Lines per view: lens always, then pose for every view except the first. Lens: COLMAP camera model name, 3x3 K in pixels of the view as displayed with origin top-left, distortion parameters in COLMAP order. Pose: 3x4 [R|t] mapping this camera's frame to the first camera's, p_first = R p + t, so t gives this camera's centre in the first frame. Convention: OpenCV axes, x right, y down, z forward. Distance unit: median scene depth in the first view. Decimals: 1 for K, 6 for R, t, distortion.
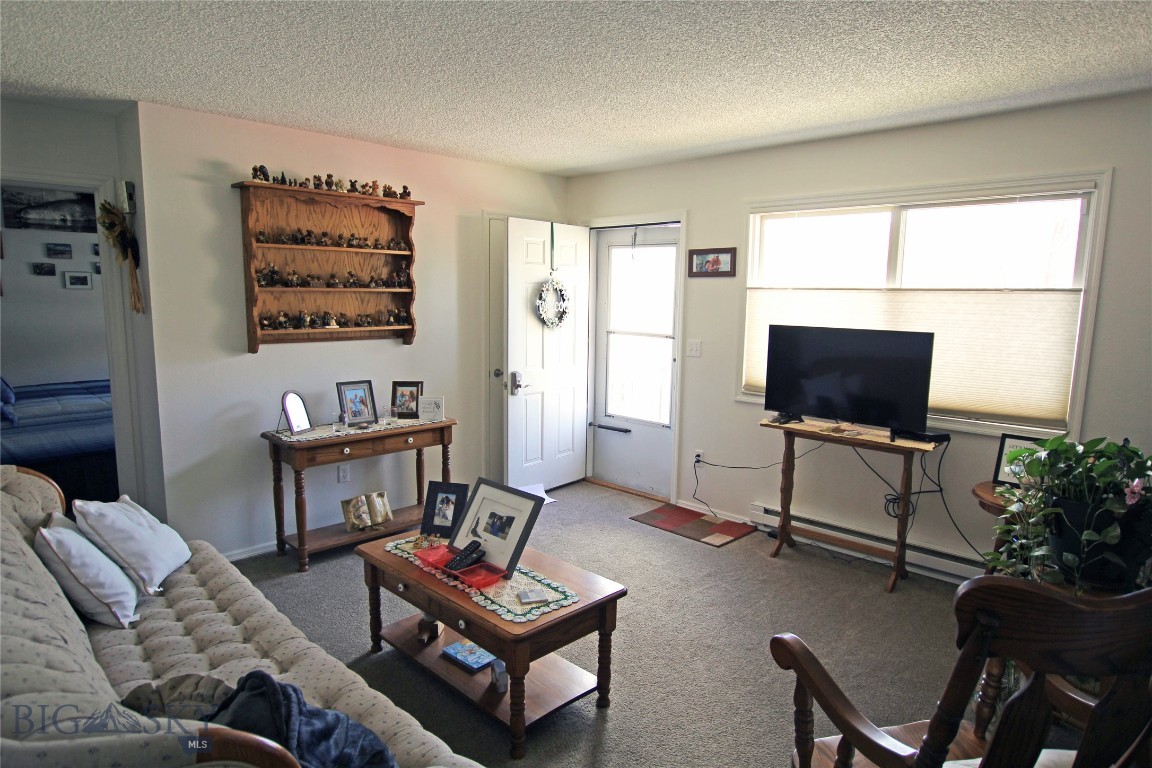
lens RADIAL K [[702.0, 0, 580.3], [0, 702.0, 392.5], [0, 0, 1]] dist [0.001401, 0.001554]
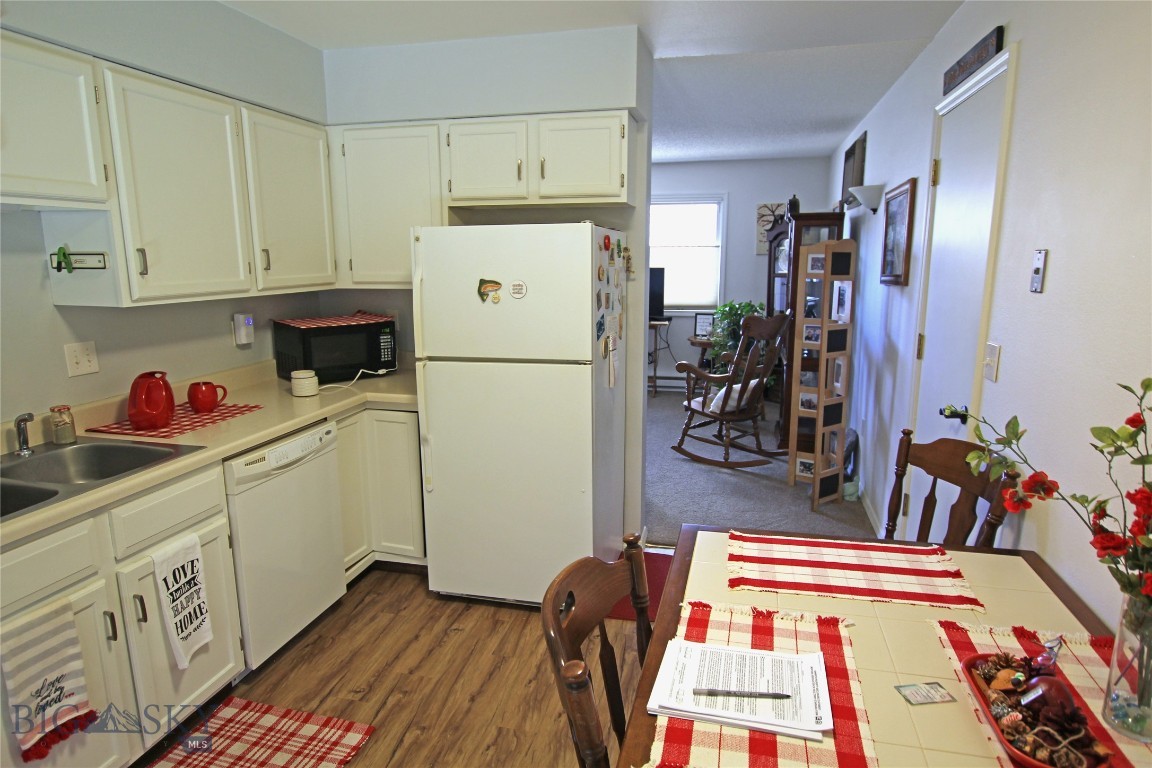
lens RADIAL K [[702.0, 0, 580.3], [0, 702.0, 392.5], [0, 0, 1]] dist [0.001401, 0.001554]
pose [[0.856829, -0.118487, 0.501801, -0.706017], [0.085790, 0.992433, 0.087850, 0.068961], [-0.508413, -0.032222, 0.860510, -0.595158]]
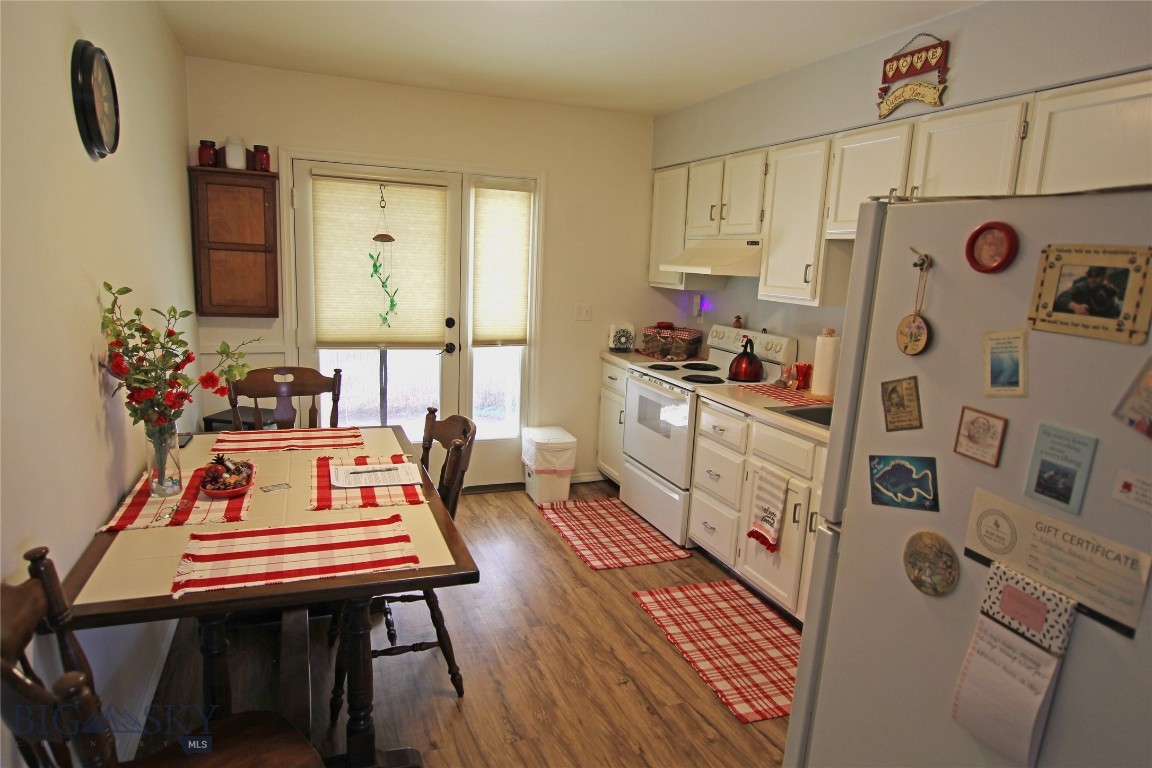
lens RADIAL K [[702.0, 0, 580.3], [0, 702.0, 392.5], [0, 0, 1]] dist [0.001401, 0.001554]
pose [[-0.412669, 0.139518, -0.900133, 2.372294], [-0.175149, 0.957605, 0.228724, -0.275868], [0.893883, 0.252045, -0.370738, 2.149079]]
